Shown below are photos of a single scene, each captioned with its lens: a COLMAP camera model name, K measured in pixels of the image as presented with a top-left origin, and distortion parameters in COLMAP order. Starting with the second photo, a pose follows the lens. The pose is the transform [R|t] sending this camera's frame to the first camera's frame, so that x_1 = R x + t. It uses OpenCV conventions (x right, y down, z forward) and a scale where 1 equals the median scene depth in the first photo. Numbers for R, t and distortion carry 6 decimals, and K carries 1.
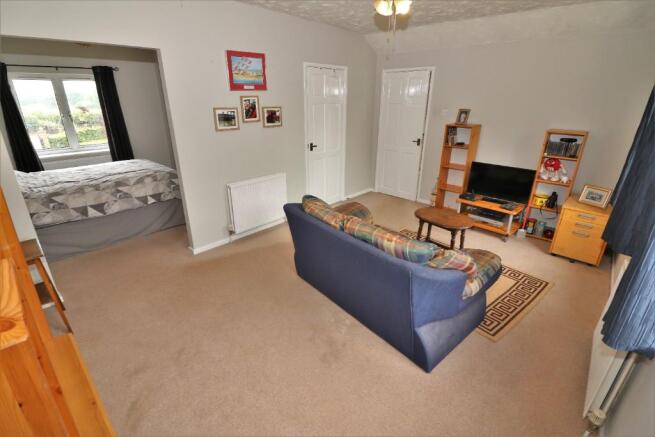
lens RADIAL K [[319.1, 0, 327.5], [0, 319.1, 218.5], [0, 0, 1]] dist [-0.001699, -0.000432]
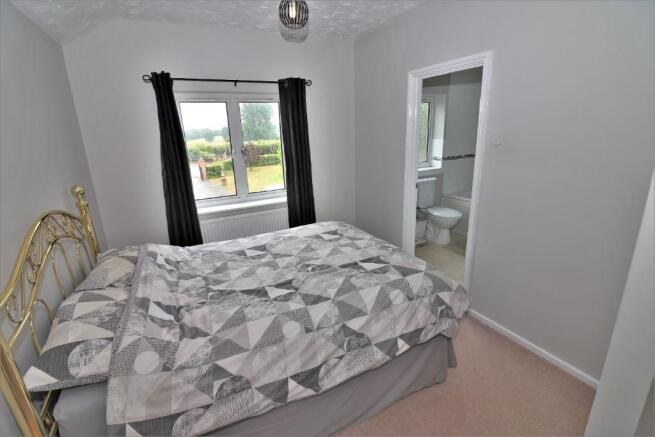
lens RADIAL K [[304.5, 0, 327.5], [0, 304.5, 218.5], [0, 0, 1]] dist [0.001152, 0.000080]
pose [[0.947053, 0.053043, -0.316666, -0.505113], [-0.075188, 0.995474, -0.058119, -0.190292], [0.312150, 0.078852, 0.946755, 0.537731]]
